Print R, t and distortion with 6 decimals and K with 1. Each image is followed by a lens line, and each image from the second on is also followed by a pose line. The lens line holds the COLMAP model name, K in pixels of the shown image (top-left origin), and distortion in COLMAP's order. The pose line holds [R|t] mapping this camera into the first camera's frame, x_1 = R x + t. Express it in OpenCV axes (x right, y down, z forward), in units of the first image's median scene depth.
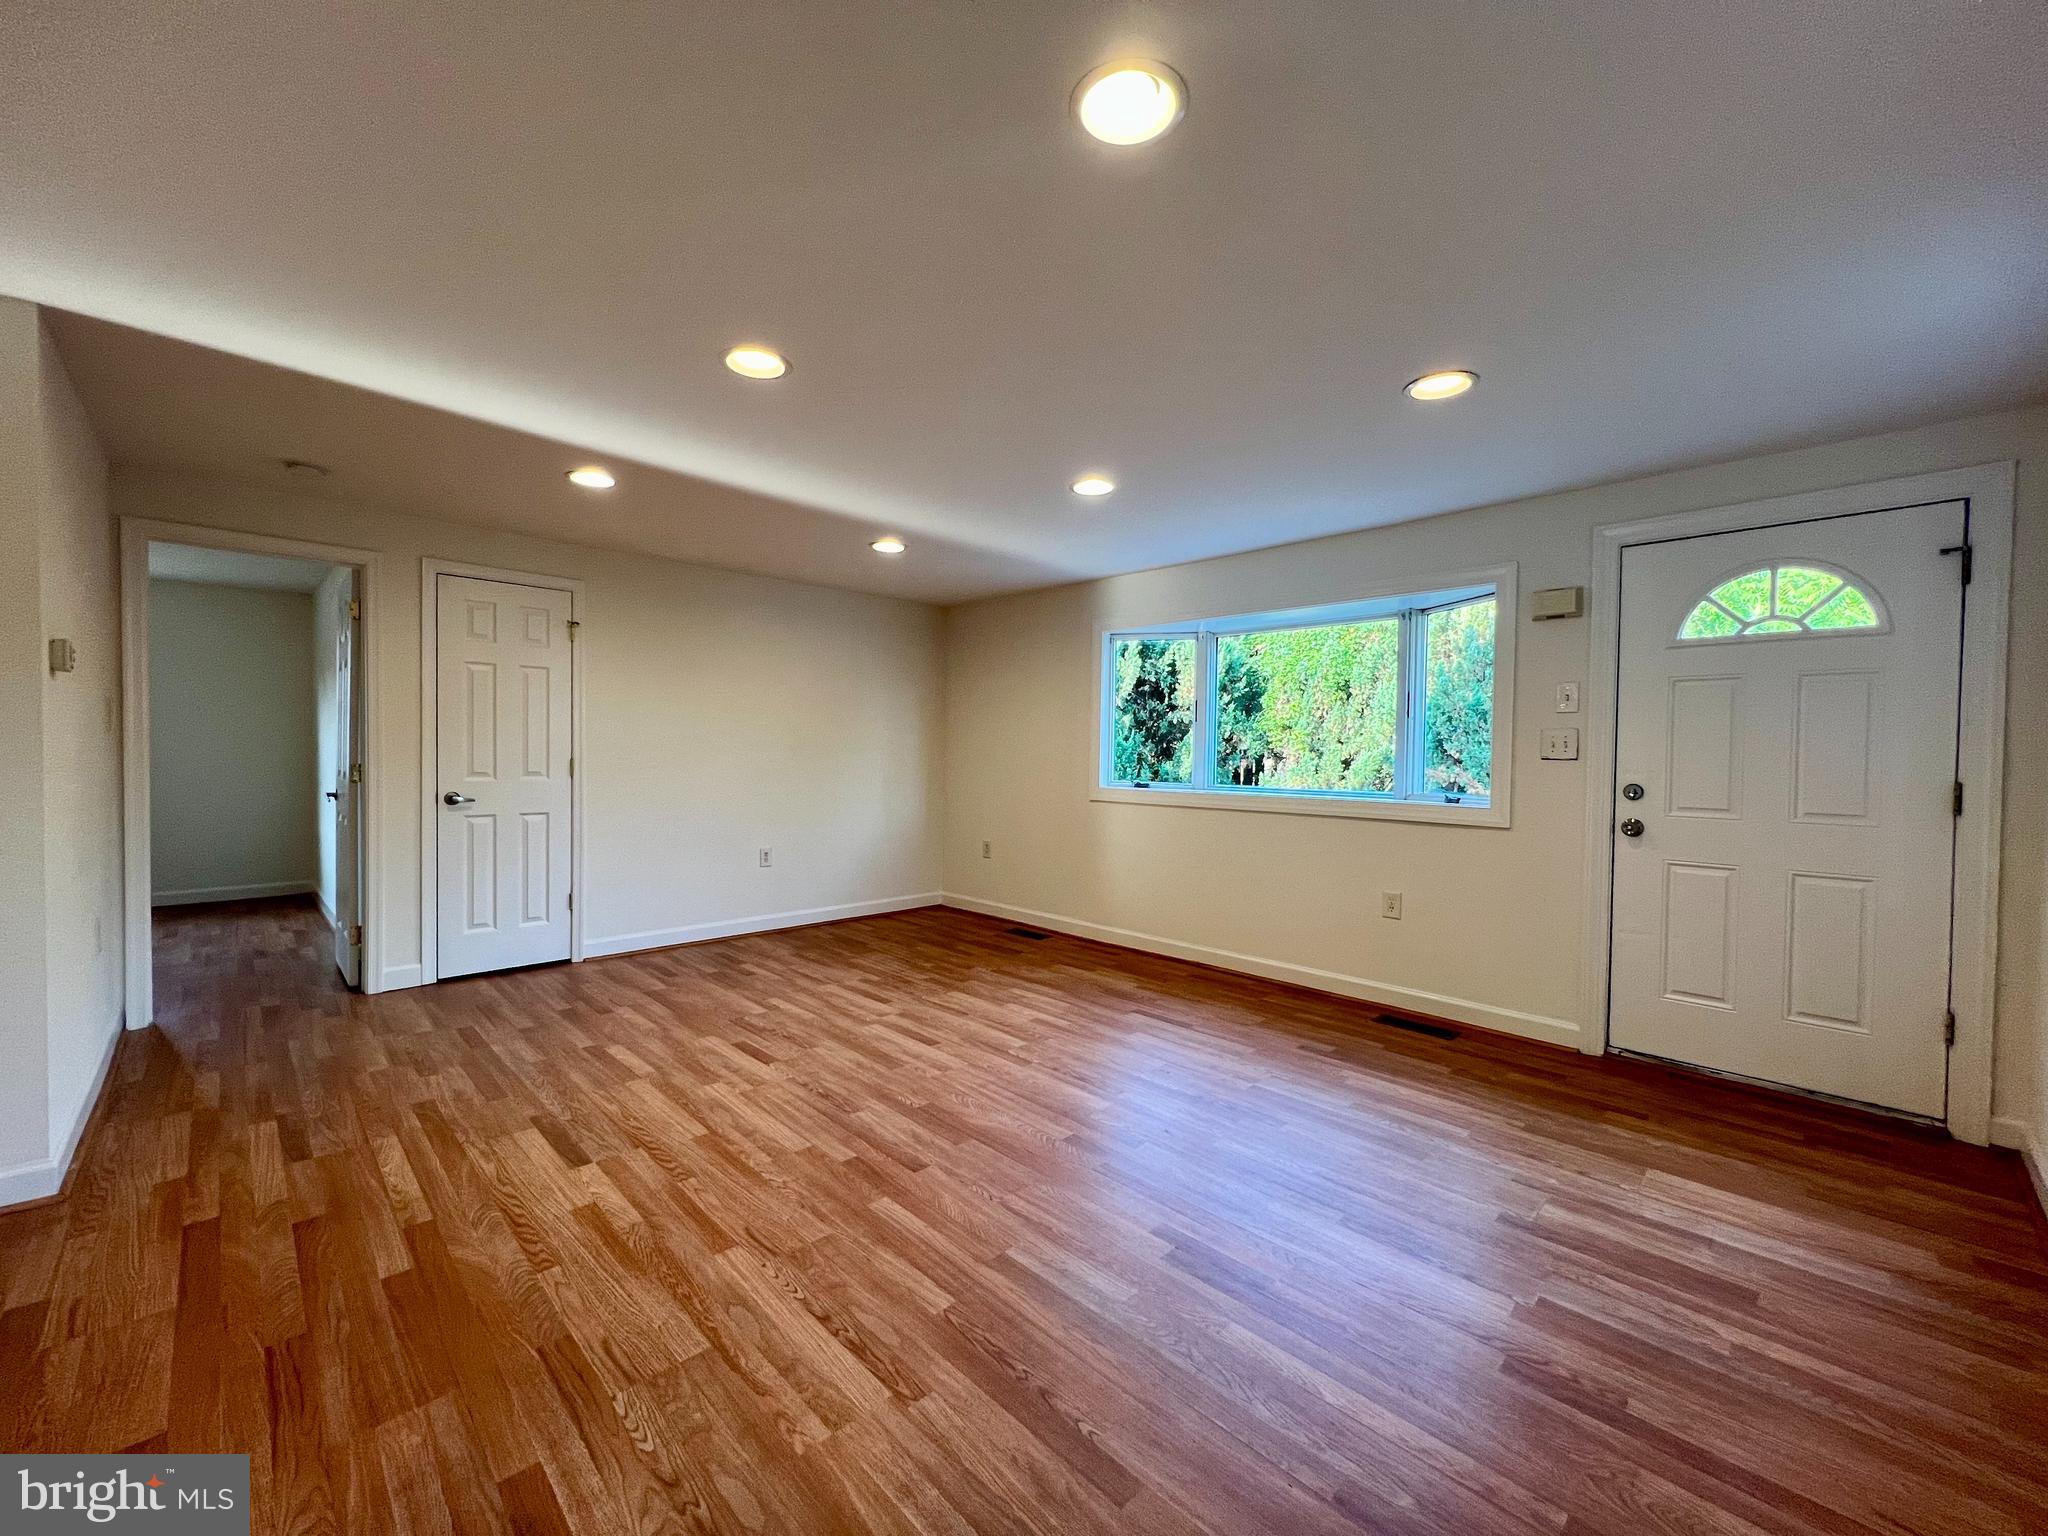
lens RADIAL K [[818.2, 0, 1017.1], [0, 818.2, 764.3], [0, 0, 1]] dist [0.000530, 0.000751]
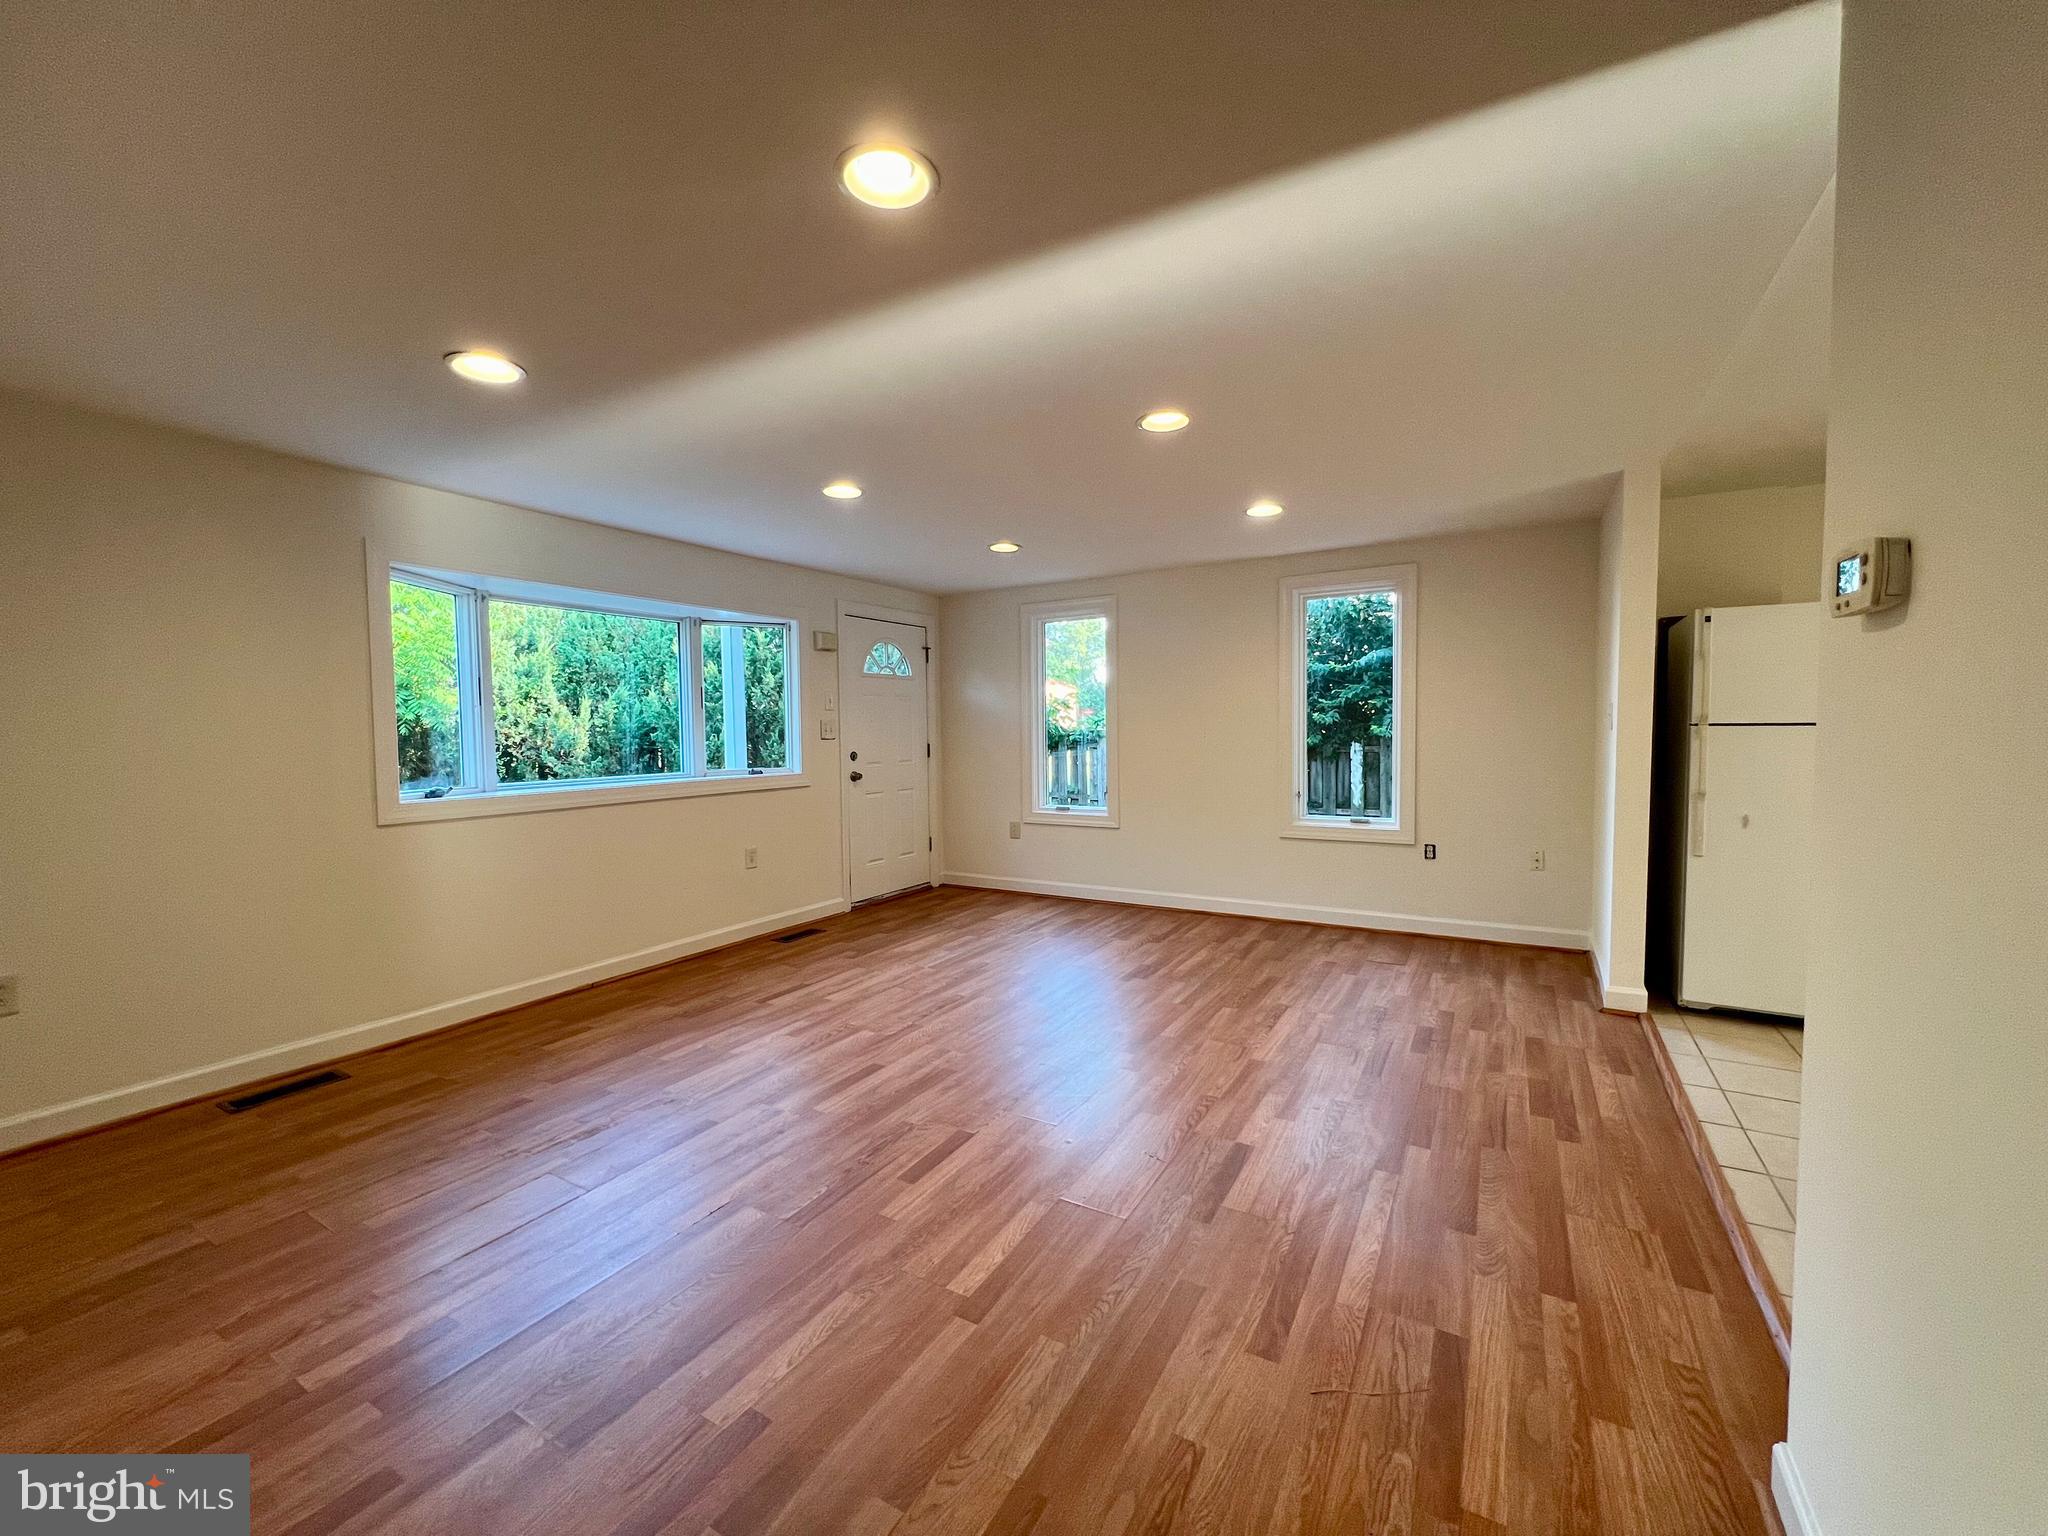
lens RADIAL K [[822.3, 0, 1026.8], [0, 822.3, 756.2], [0, 0, 1]] dist [-0.000338, 0.000586]
pose [[-0.268679, -0.043175, 0.962262, -1.064746], [0.024121, 0.998380, 0.051530, -0.048535], [-0.962928, 0.037056, -0.267202, 1.126966]]
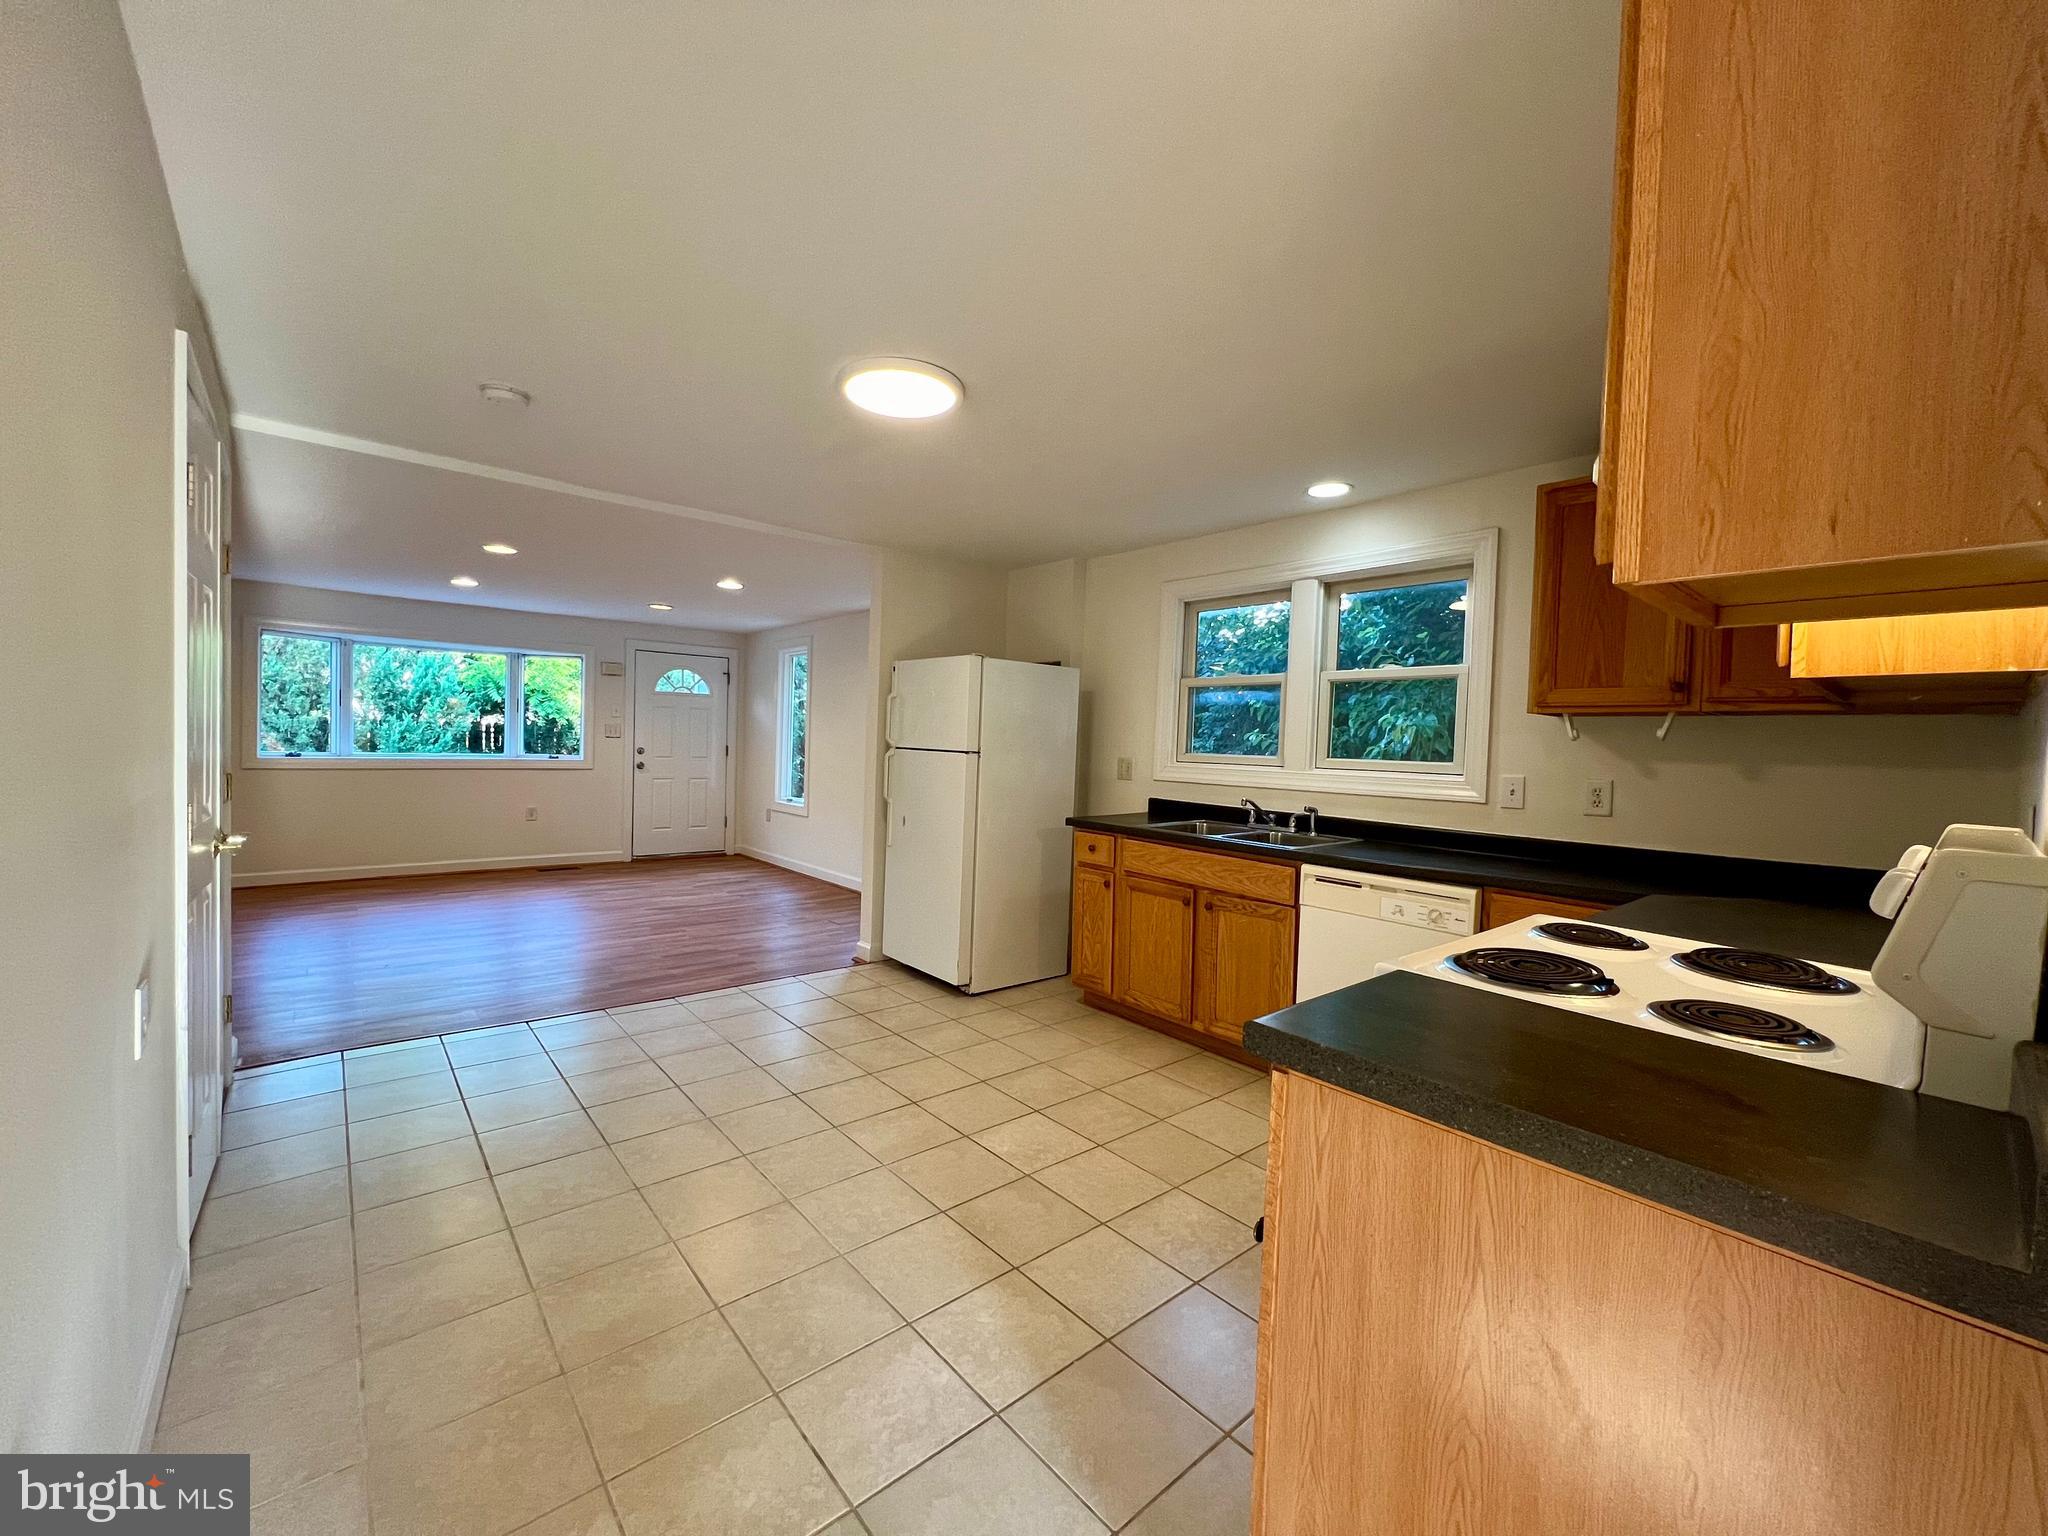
lens RADIAL K [[822.3, 0, 1028.2], [0, 822.3, 776.4], [0, 0, 1]] dist [-0.000338, 0.000586]
pose [[0.054435, -0.056400, 0.996923, -1.672145], [-0.014073, 0.998261, 0.057244, -0.048409], [-0.998418, -0.017146, 0.053547, -0.302358]]
